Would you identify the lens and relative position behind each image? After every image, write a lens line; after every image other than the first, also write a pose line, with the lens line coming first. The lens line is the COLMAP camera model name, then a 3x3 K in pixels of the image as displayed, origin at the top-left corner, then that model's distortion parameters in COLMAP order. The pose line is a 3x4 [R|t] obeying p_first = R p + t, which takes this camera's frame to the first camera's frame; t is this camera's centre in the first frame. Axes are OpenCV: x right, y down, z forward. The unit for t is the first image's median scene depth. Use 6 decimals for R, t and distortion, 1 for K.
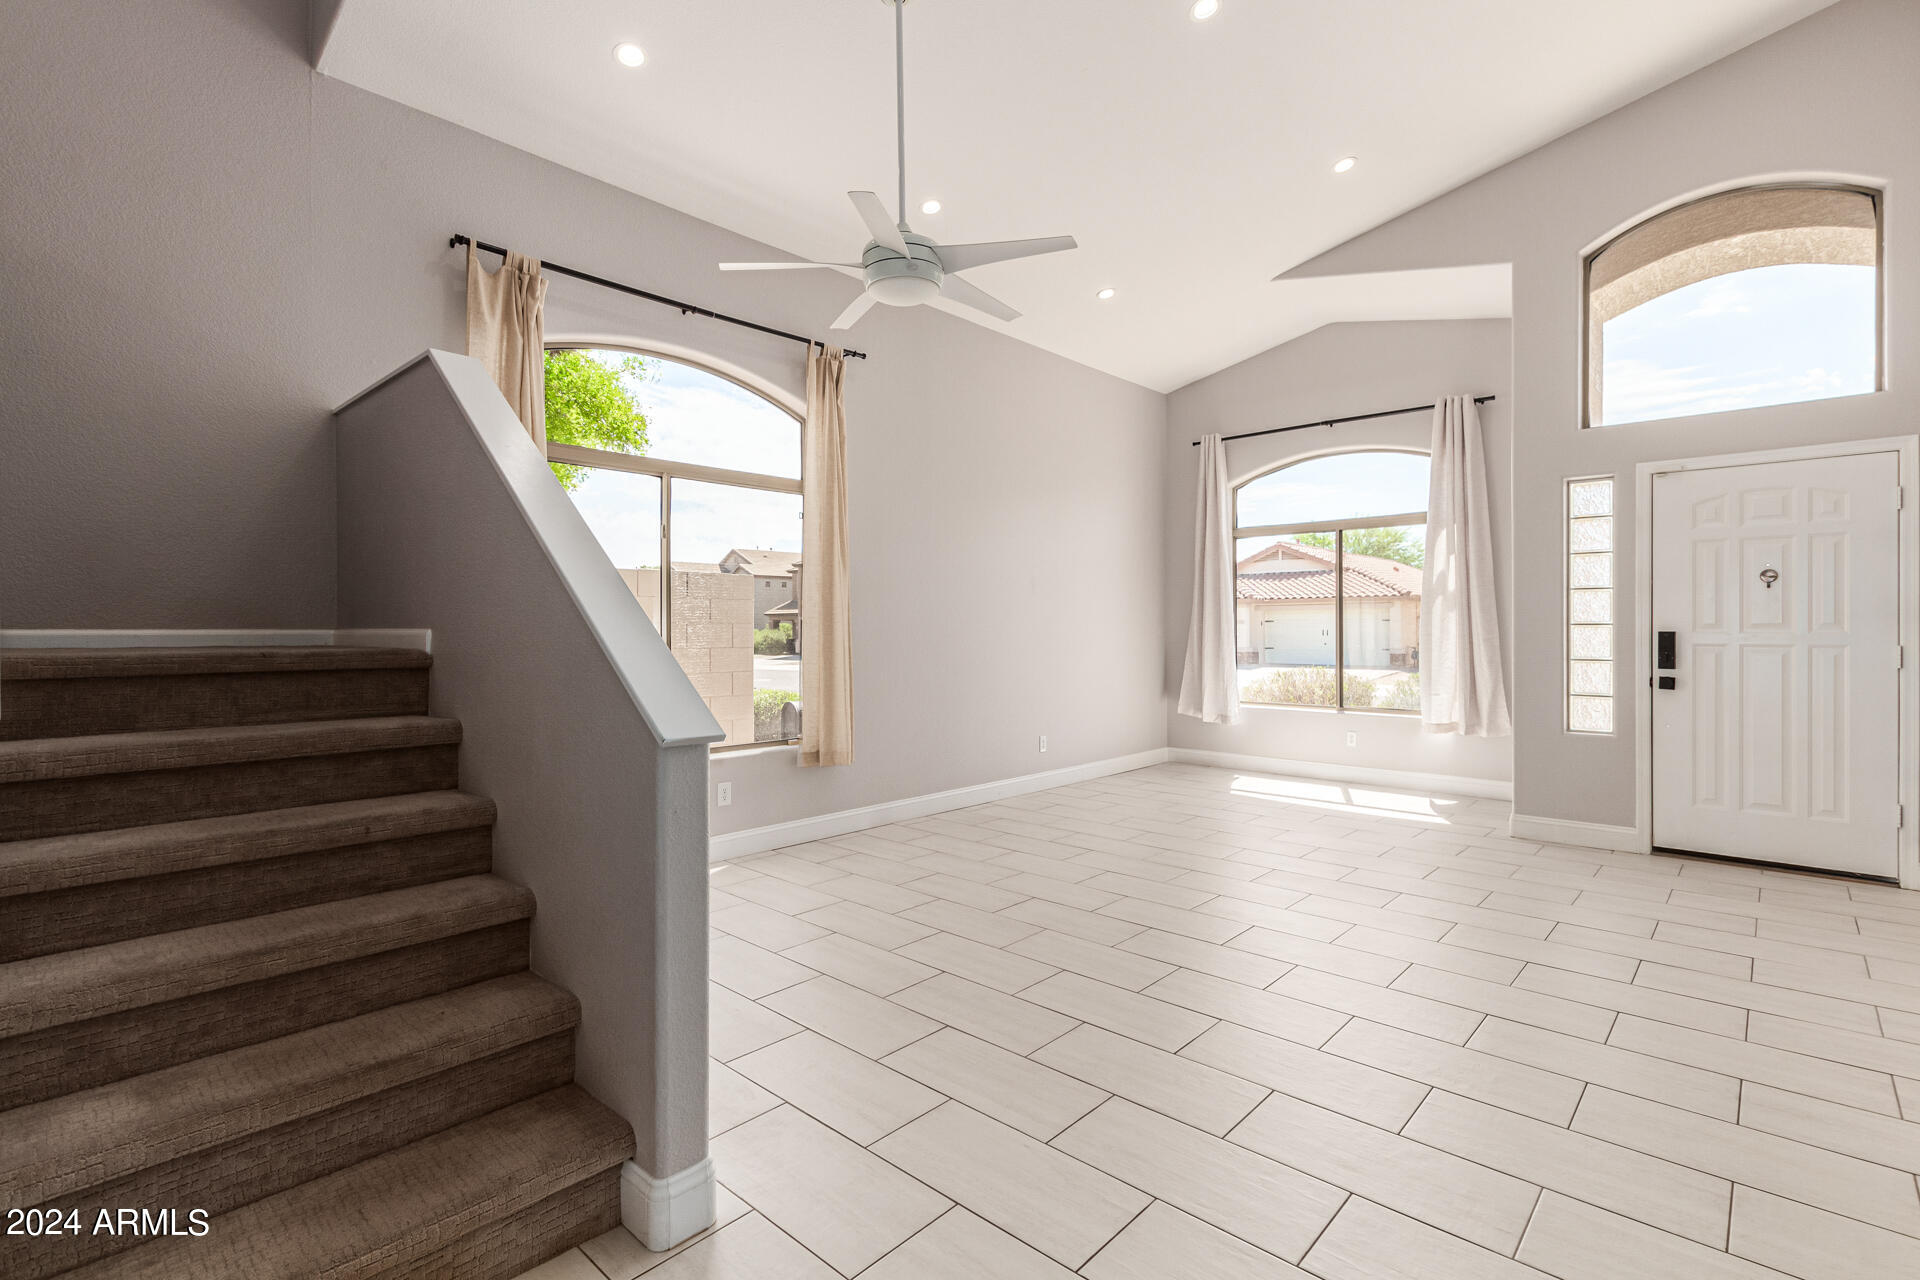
lens RADIAL K [[885.7, 0, 950.4], [0, 885.7, 643.5], [0, 0, 1]] dist [0.006788, -0.002017]
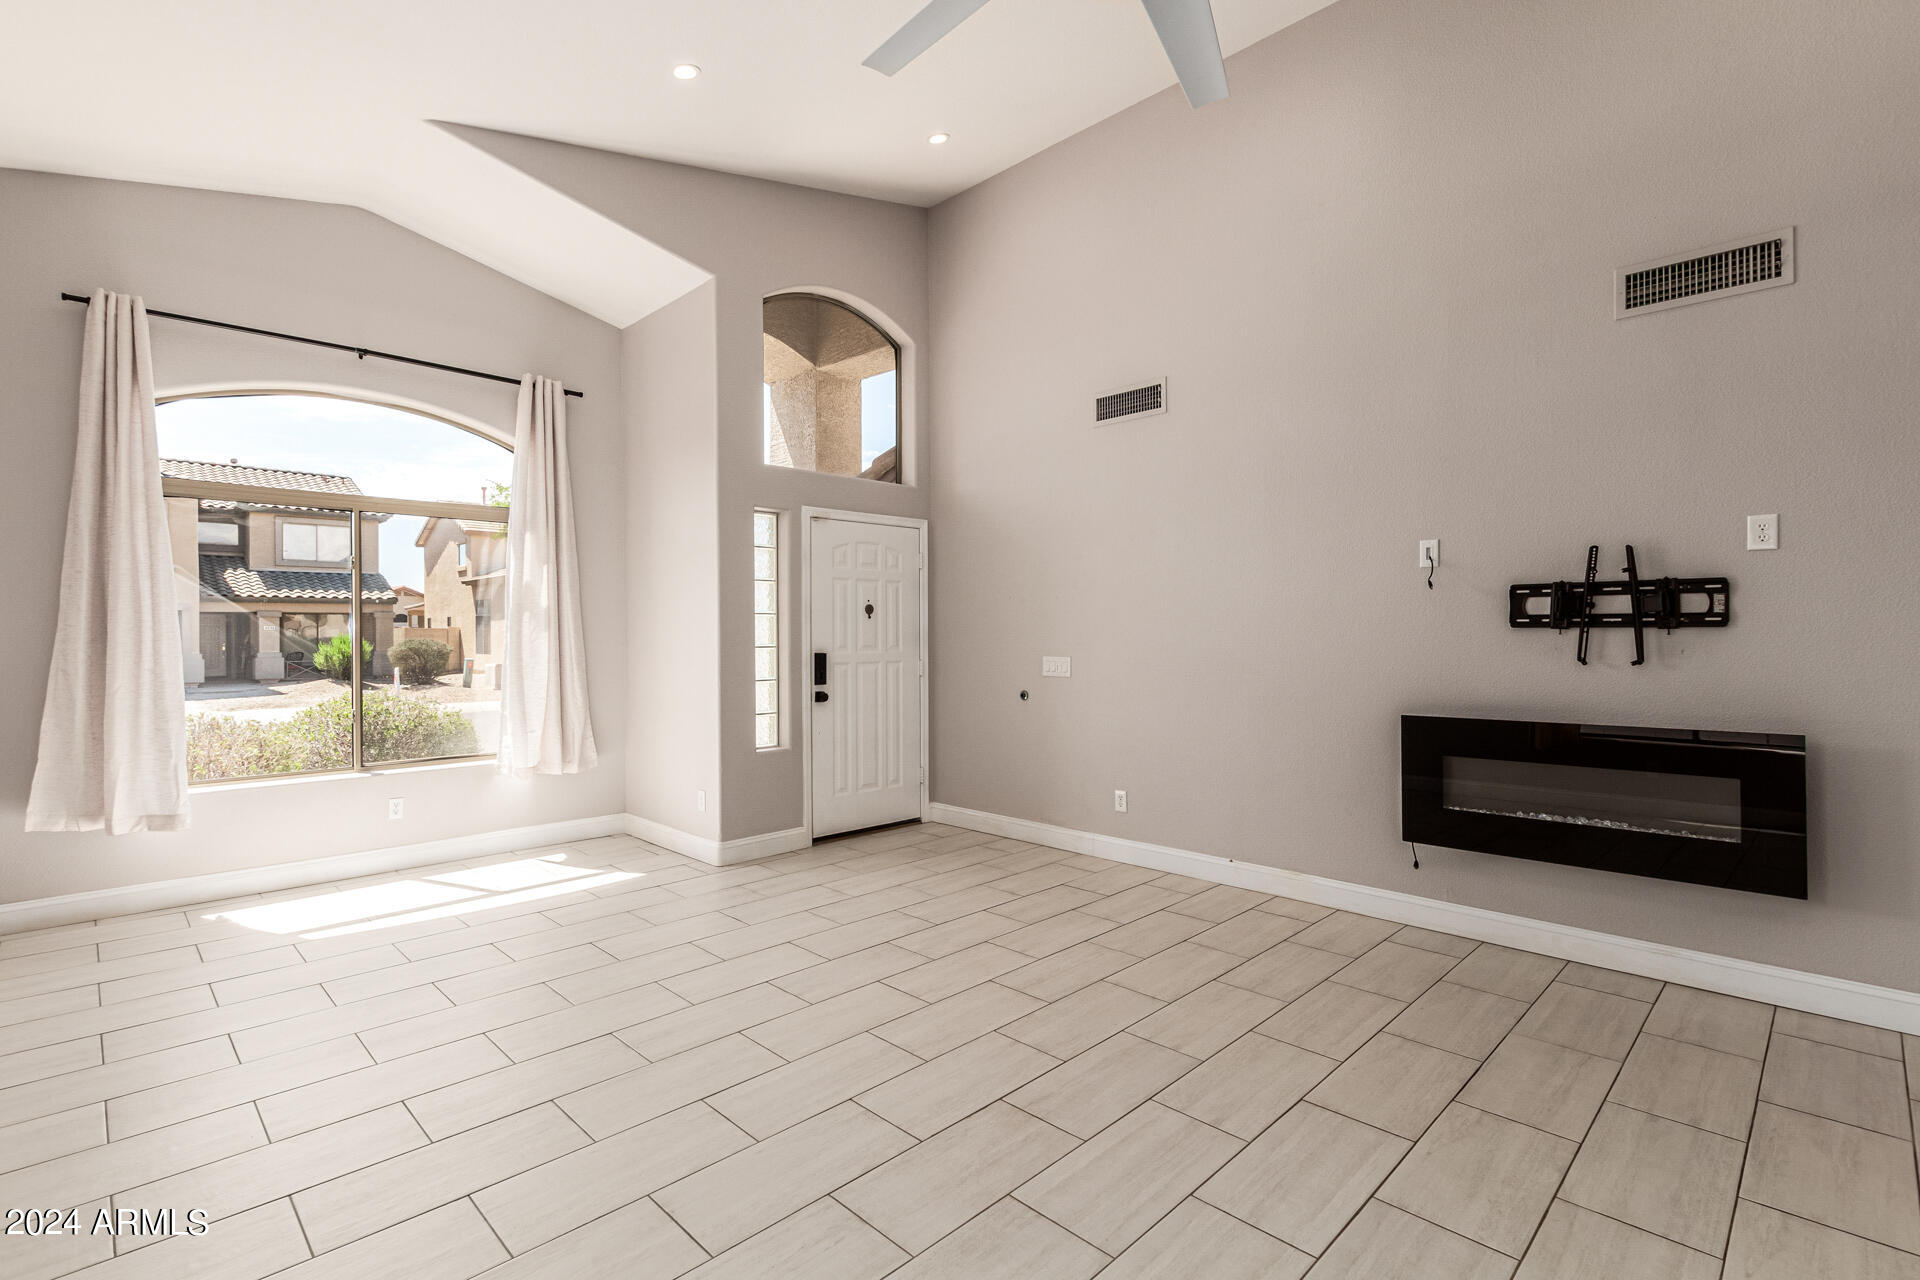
lens RADIAL K [[885.7, 0, 964.8], [0, 885.7, 637.6], [0, 0, 1]] dist [0.006788, -0.002017]
pose [[0.034652, 0.000523, 0.999399, -0.355230], [0.020930, 0.999780, -0.001249, -0.028374], [-0.999180, 0.020960, 0.034633, 0.764731]]
